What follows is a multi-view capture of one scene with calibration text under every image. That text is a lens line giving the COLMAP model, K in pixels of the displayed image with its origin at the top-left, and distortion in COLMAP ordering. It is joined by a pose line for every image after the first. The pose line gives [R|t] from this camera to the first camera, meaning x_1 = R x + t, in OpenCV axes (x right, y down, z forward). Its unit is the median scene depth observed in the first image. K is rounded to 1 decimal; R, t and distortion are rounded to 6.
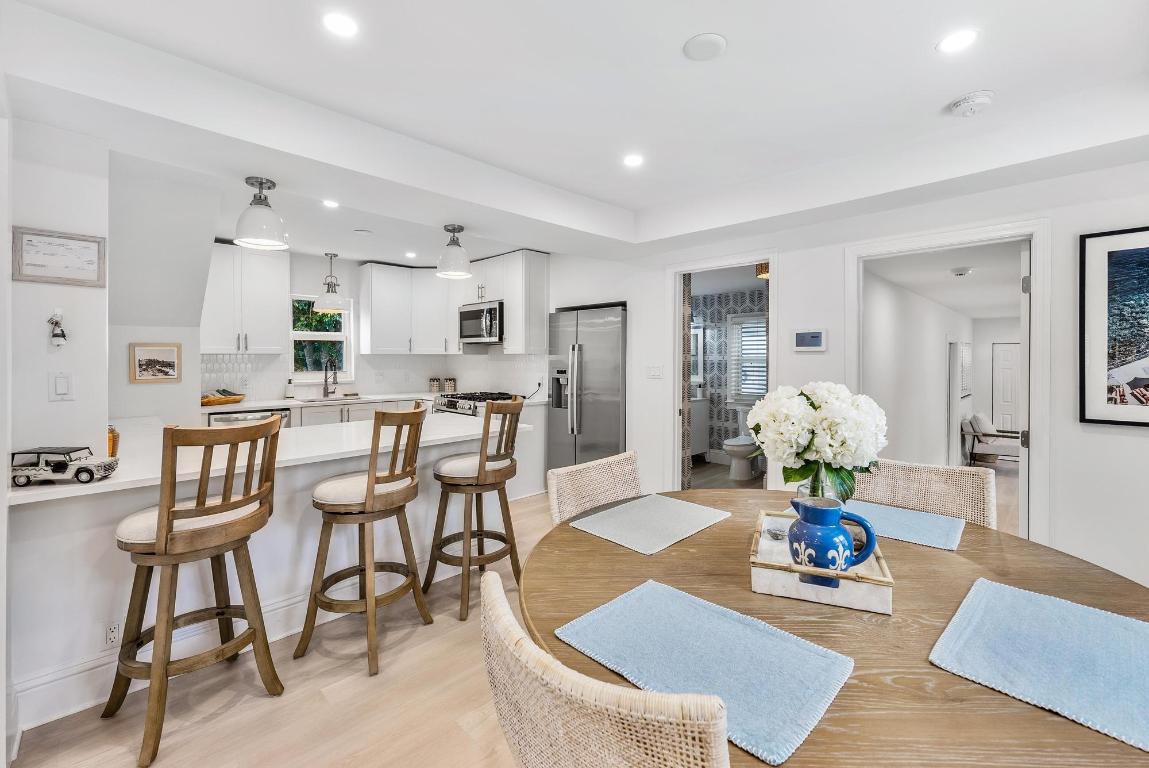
lens RADIAL K [[490.0, 0, 574.7], [0, 490.0, 375.9], [0, 0, 1]] dist [-0.012189, 0.006675]
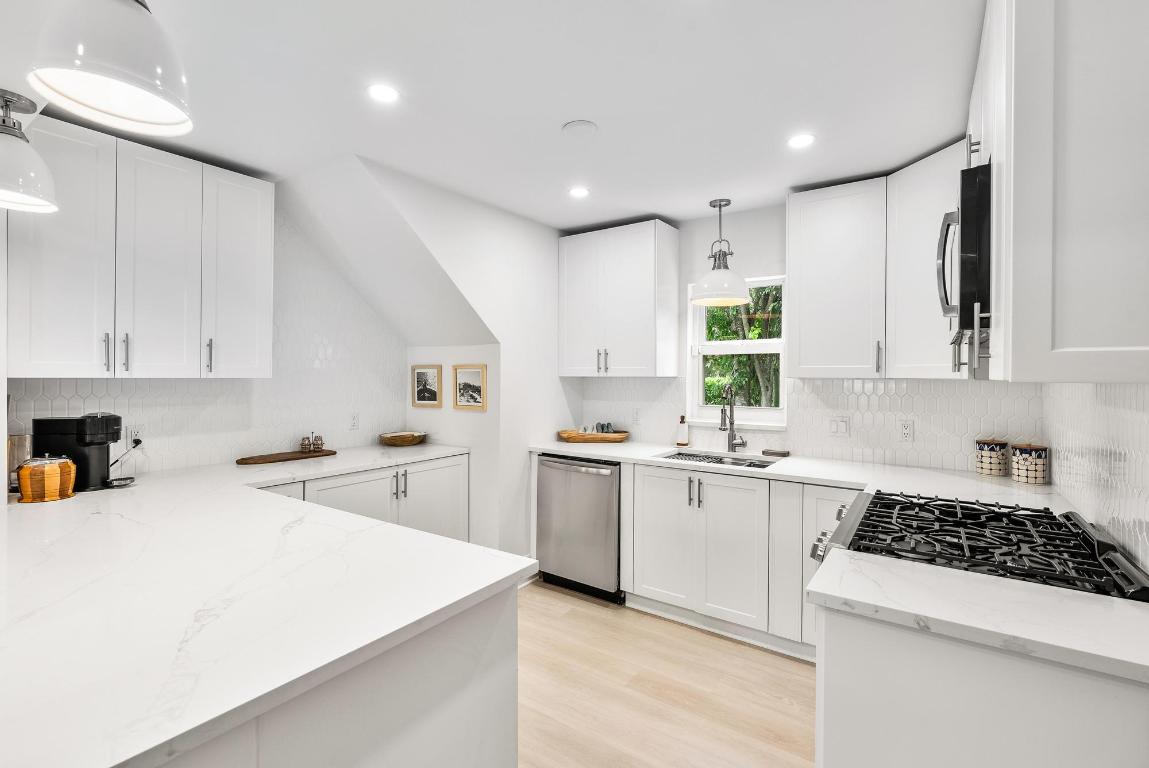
lens RADIAL K [[517.5, 0, 576.6], [0, 517.5, 376.8], [0, 0, 1]] dist [0.000476, 0.000186]
pose [[0.179816, 0.000757, -0.983700, 0.156801], [-0.043642, 0.999021, -0.007208, -0.081930], [0.982732, 0.044226, 0.179674, 1.777757]]
